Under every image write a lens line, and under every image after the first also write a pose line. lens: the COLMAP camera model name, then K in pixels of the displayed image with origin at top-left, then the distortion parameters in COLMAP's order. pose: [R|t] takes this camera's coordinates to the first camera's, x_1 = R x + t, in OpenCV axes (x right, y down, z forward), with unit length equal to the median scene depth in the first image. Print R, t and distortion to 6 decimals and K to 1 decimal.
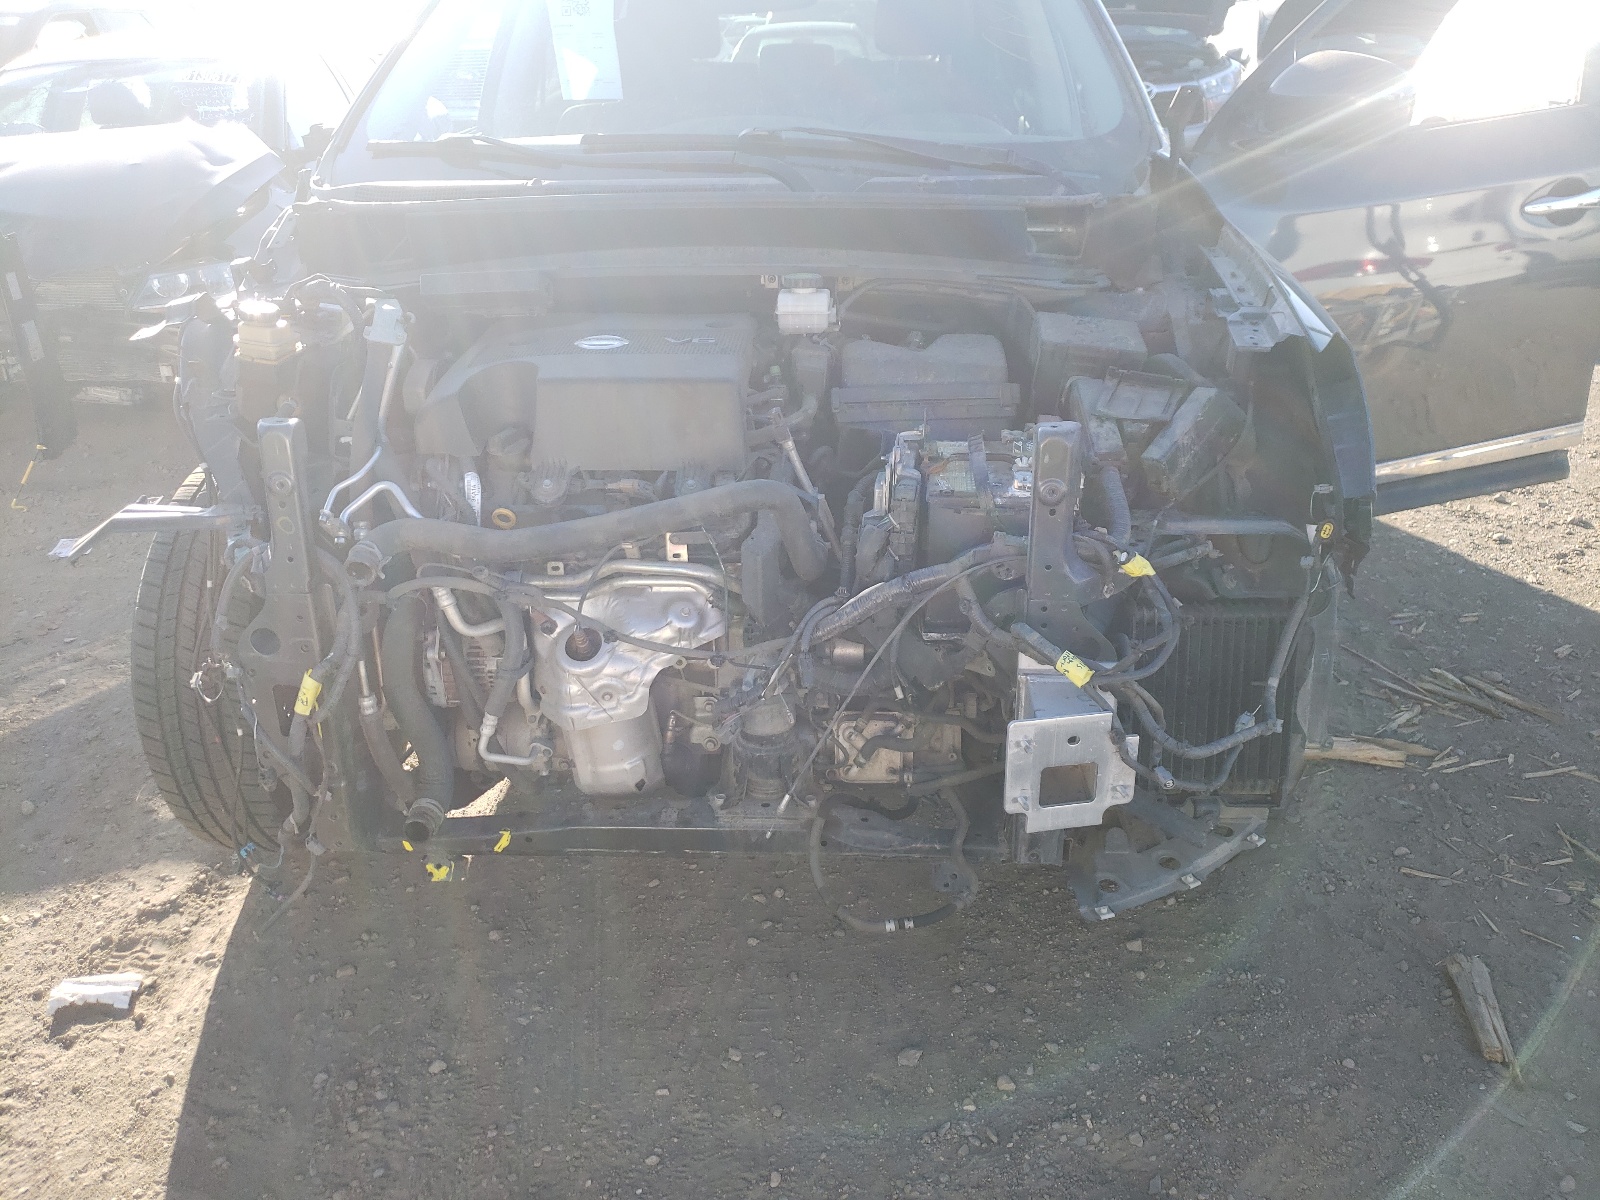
lens RADIAL K [[1233.9, 0, 799.1], [0, 1233.9, 600.2], [0, 0, 1]] dist [0.059511, -0.067121]
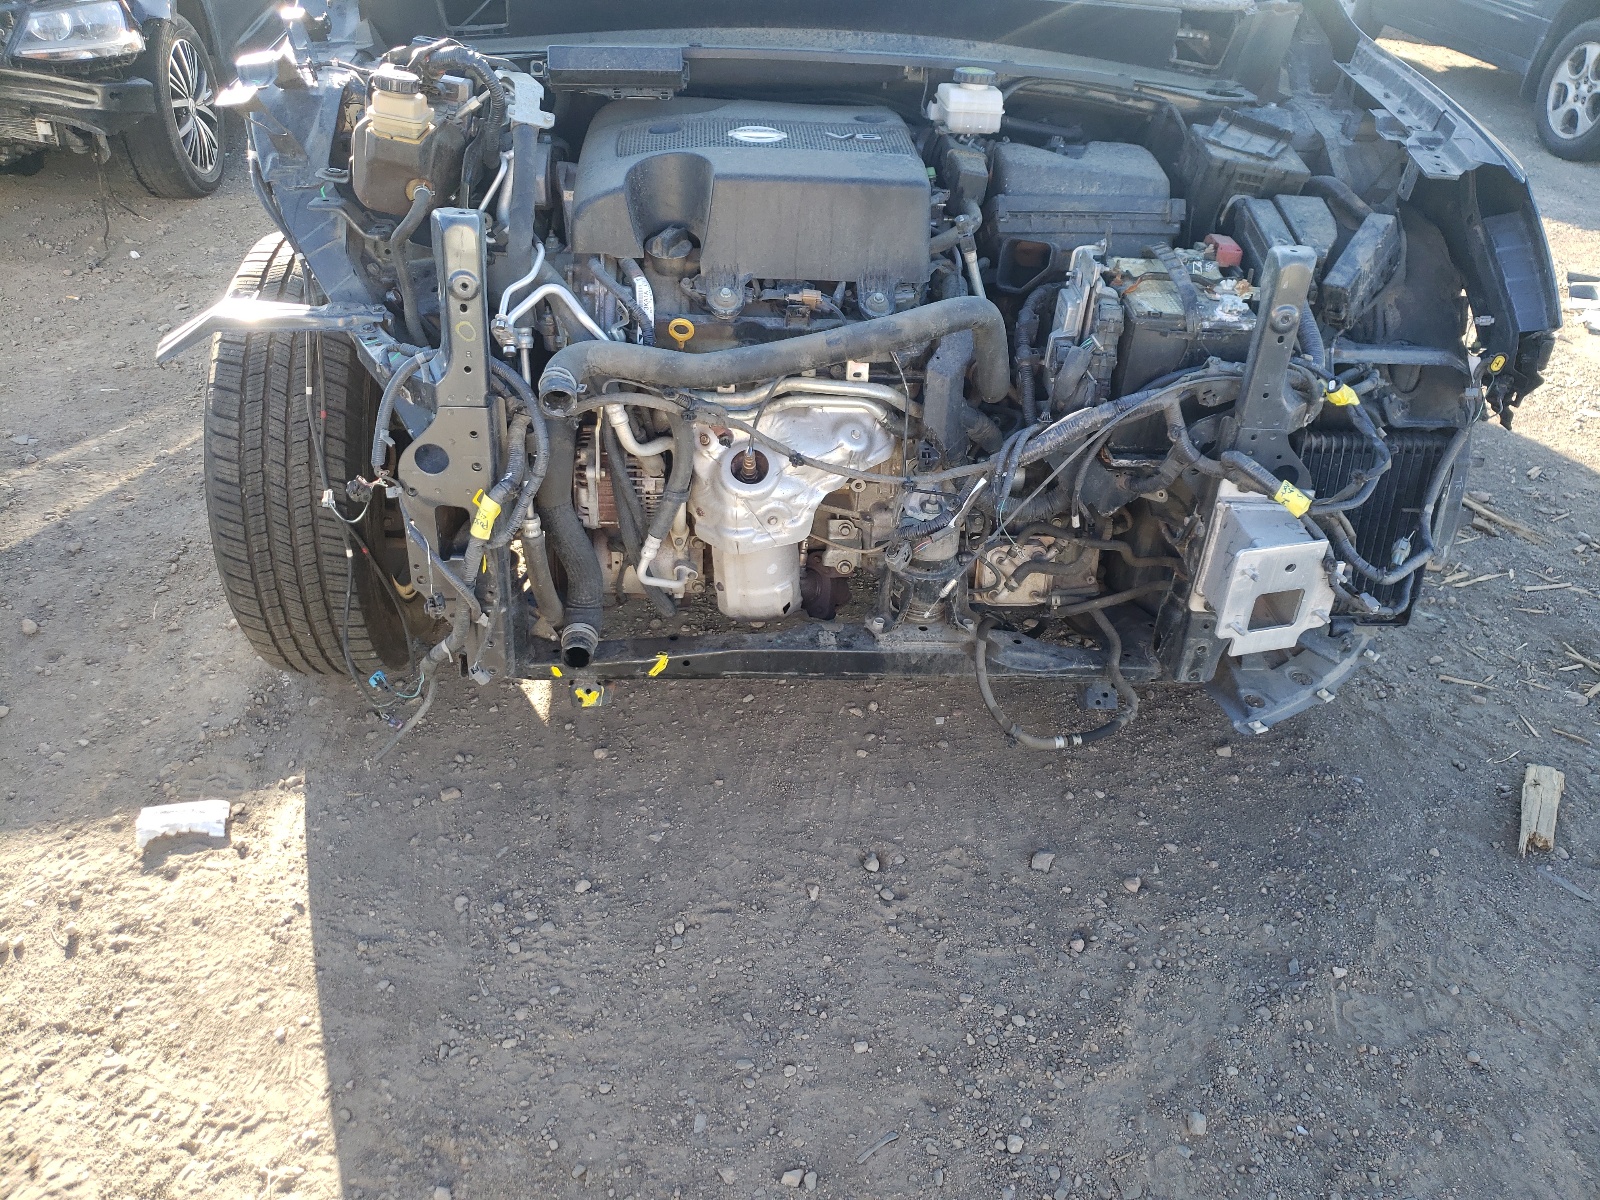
lens RADIAL K [[1203.8, 0, 872.1], [0, 1203.8, 600.1], [0, 0, 1]] dist [0.099292, -0.203095]
pose [[0.989823, -0.004808, 0.142225, -0.211325], [-0.017376, 0.987867, 0.154324, -0.007512], [-0.141242, -0.155225, 0.977730, 0.052517]]
